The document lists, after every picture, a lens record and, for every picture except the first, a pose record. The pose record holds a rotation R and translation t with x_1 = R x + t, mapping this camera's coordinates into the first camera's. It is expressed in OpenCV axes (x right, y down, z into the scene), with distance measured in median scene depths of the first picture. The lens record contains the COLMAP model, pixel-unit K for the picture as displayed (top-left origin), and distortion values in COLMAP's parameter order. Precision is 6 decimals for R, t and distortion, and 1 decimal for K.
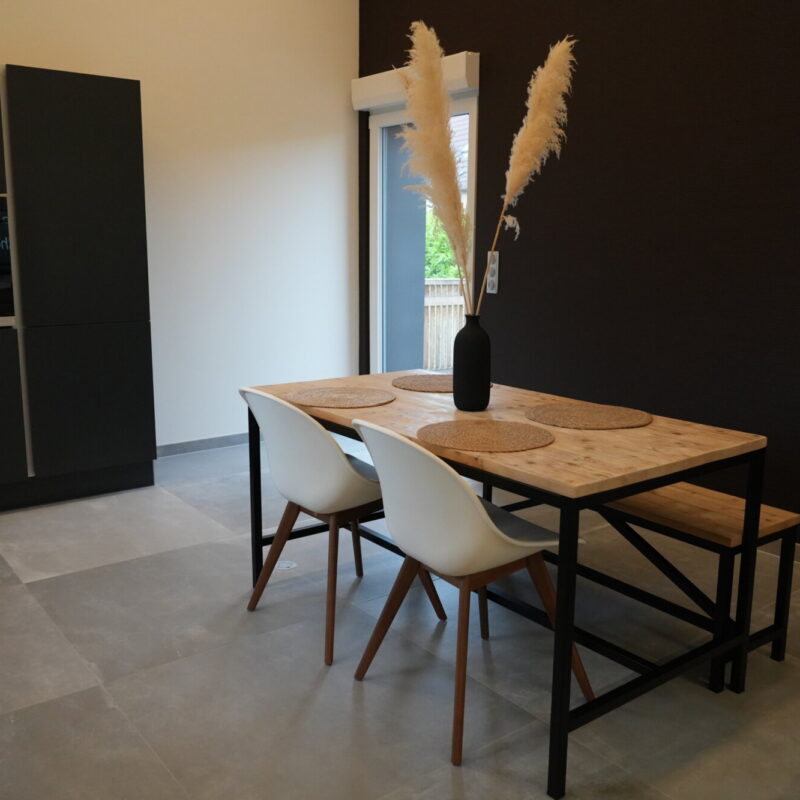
lens RADIAL K [[833.5, 0, 399.9], [0, 833.5, 386.6], [0, 0, 1]] dist [0.012723, 0.011095]
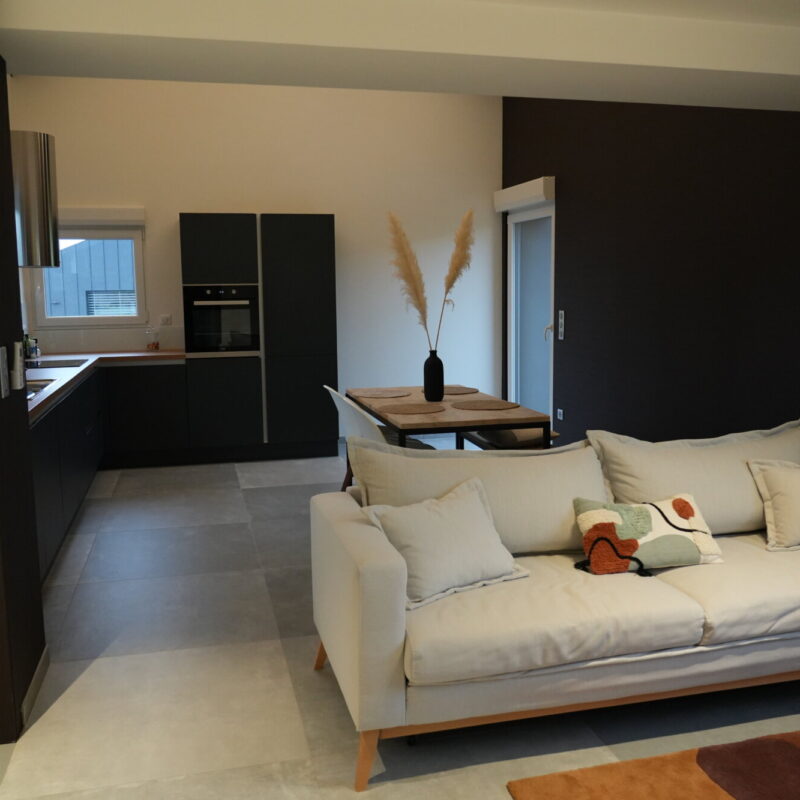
lens RADIAL K [[833.5, 0, 399.9], [0, 833.5, 386.6], [0, 0, 1]] dist [0.012723, 0.011095]
pose [[0.918819, 0.027763, -0.393703, 0.433235], [-0.049679, 0.997725, -0.045582, 0.049128], [0.391541, 0.061440, 0.918107, -0.429975]]
